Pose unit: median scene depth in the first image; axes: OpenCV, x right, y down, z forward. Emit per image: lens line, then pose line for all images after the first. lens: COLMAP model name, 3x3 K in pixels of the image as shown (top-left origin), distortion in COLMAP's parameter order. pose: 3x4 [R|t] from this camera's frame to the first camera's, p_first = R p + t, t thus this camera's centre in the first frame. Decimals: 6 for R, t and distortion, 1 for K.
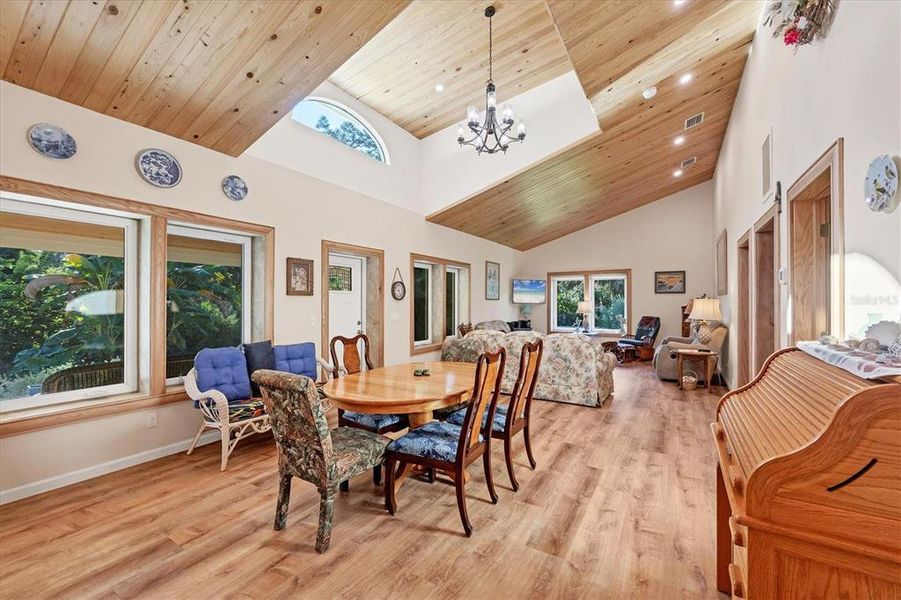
lens RADIAL K [[372.2, 0, 446.6], [0, 372.2, 304.6], [0, 0, 1]] dist [-0.001304, -0.000085]
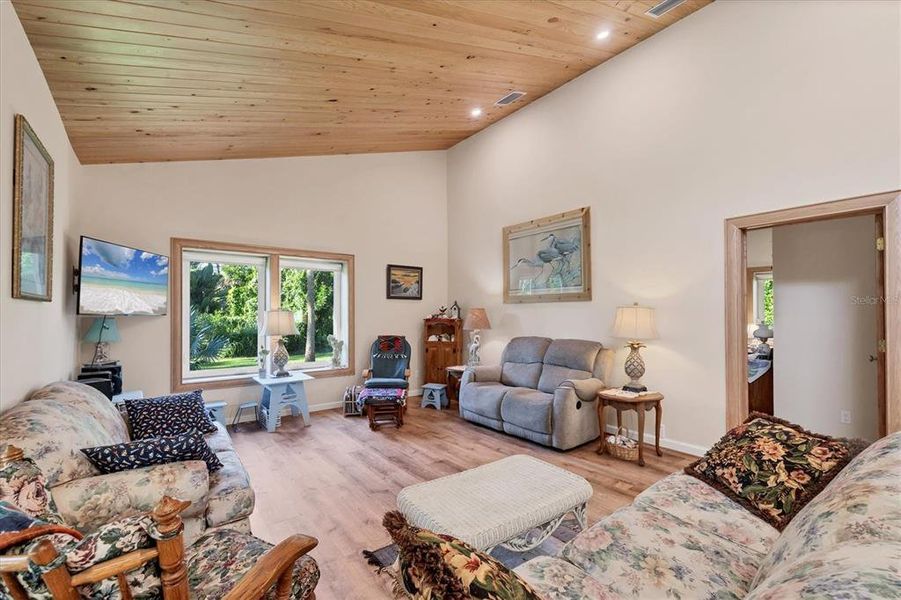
lens RADIAL K [[384.2, 0, 450.4], [0, 384.2, 311.7], [0, 0, 1]] dist [0.002453, 0.000214]
pose [[0.354536, 0.003342, 0.935036, -0.015029], [0.007909, 0.999947, -0.006573, -0.002617], [-0.935009, 0.009726, 0.354491, 0.721416]]
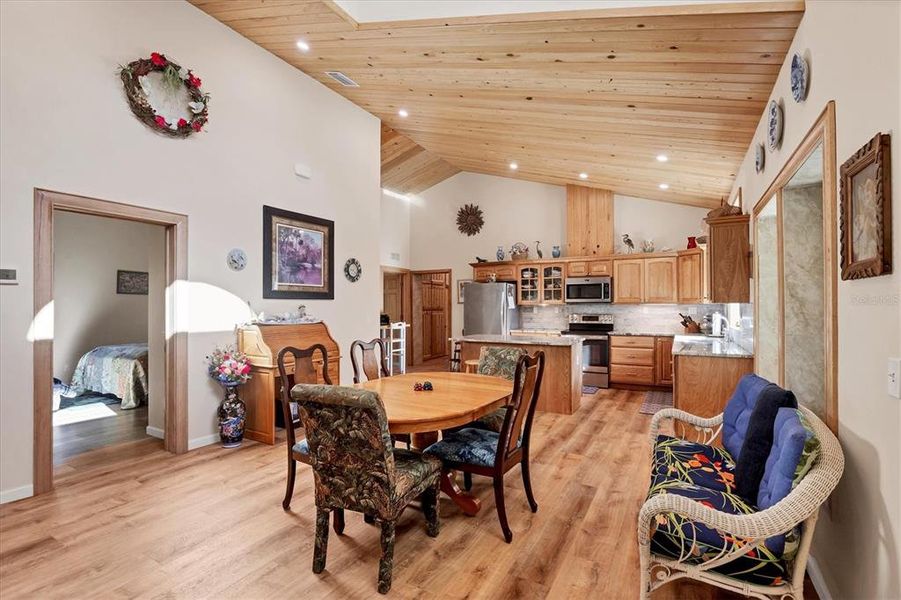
lens RADIAL K [[409.4, 0, 461.8], [0, 409.4, 302.4], [0, 0, 1]] dist [-0.002135, -0.000297]
pose [[-0.998641, -0.000022, -0.052117, -0.038737], [0.000168, 0.999993, -0.003642, -0.002543], [0.052116, -0.003646, -0.998634, 0.678538]]
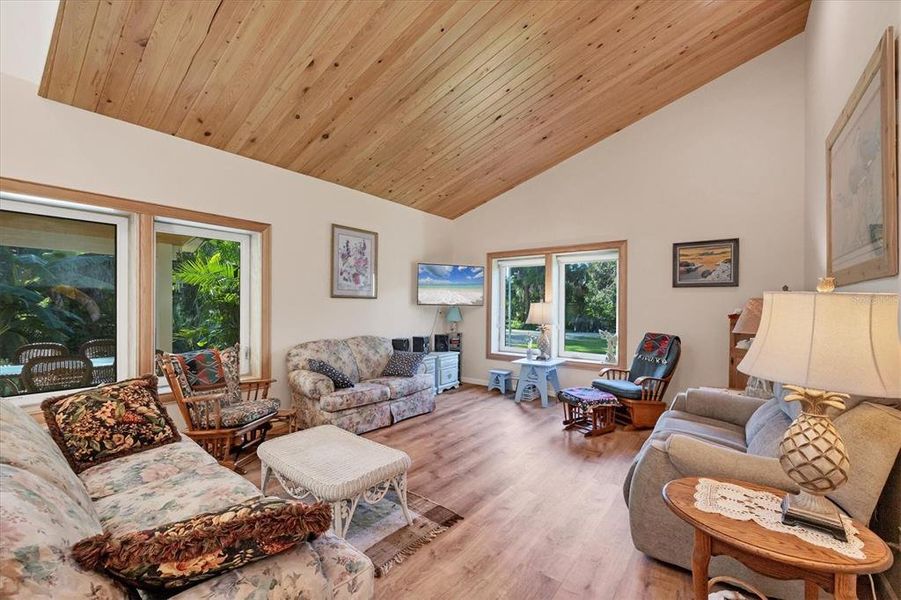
lens RADIAL K [[372.2, 0, 446.6], [0, 372.2, 304.6], [0, 0, 1]] dist [-0.001304, -0.000085]
pose [[0.994324, 0.006565, -0.106191, 0.337077], [-0.007149, 0.999961, -0.005125, -0.001989], [0.106154, 0.005855, 0.994333, 0.511596]]
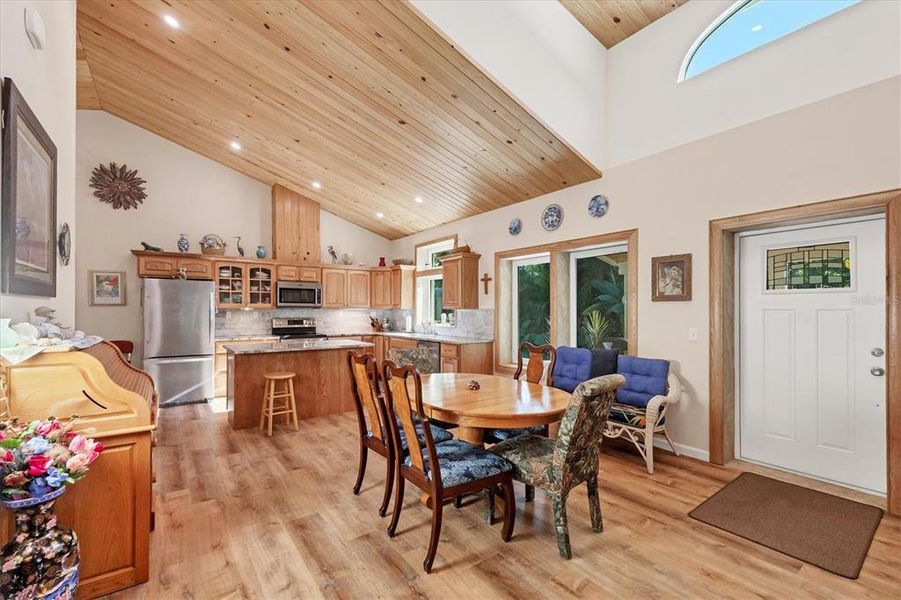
lens RADIAL K [[392.4, 0, 452.6], [0, 392.4, 311.0], [0, 0, 1]] dist [0.000619, 0.000072]
pose [[-0.373039, -0.000496, -0.927816, 0.300551], [-0.007310, 0.999970, 0.002405, -0.000932], [0.927787, 0.007680, -0.373031, 0.461088]]
